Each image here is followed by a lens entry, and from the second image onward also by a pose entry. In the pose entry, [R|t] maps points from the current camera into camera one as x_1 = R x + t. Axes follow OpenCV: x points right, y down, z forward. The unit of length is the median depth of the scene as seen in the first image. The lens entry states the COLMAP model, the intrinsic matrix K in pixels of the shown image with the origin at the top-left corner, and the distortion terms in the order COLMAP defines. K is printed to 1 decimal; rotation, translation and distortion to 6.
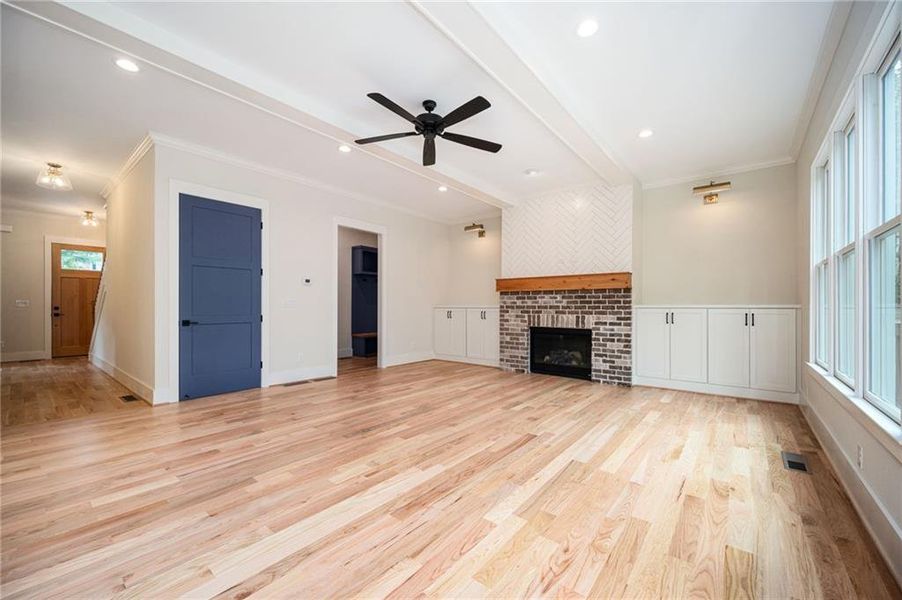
lens RADIAL K [[356.1, 0, 456.3], [0, 356.1, 308.9], [0, 0, 1]] dist [-0.001010, -0.000726]
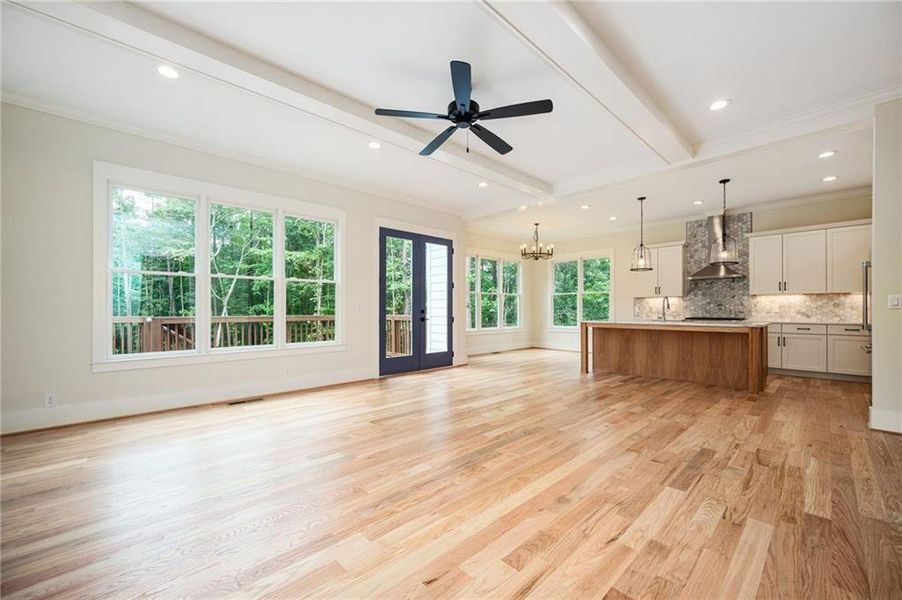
lens RADIAL K [[356.1, 0, 455.0], [0, 356.1, 307.5], [0, 0, 1]] dist [-0.001010, -0.000726]
pose [[-0.991043, -0.002070, 0.133530, -0.103342], [-0.001881, 0.999997, 0.001545, -0.004896], [-0.133533, 0.001281, -0.991044, 1.119970]]
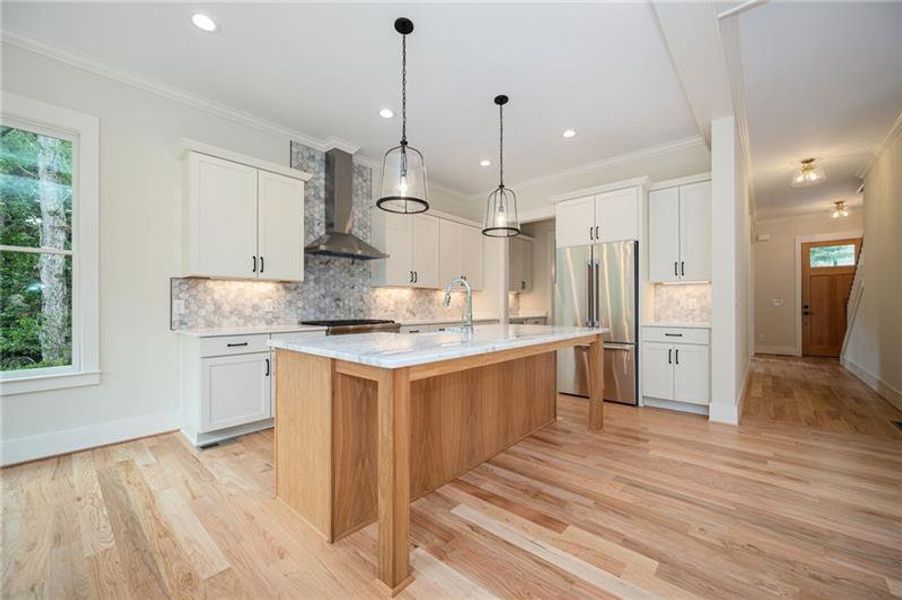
lens RADIAL K [[356.1, 0, 457.2], [0, 356.1, 302.4], [0, 0, 1]] dist [-0.001010, -0.000726]
pose [[-0.038524, -0.010805, -0.999199, -0.100313], [-0.003934, 0.999935, -0.010661, -0.000070], [0.999250, 0.003520, -0.038564, 0.060516]]
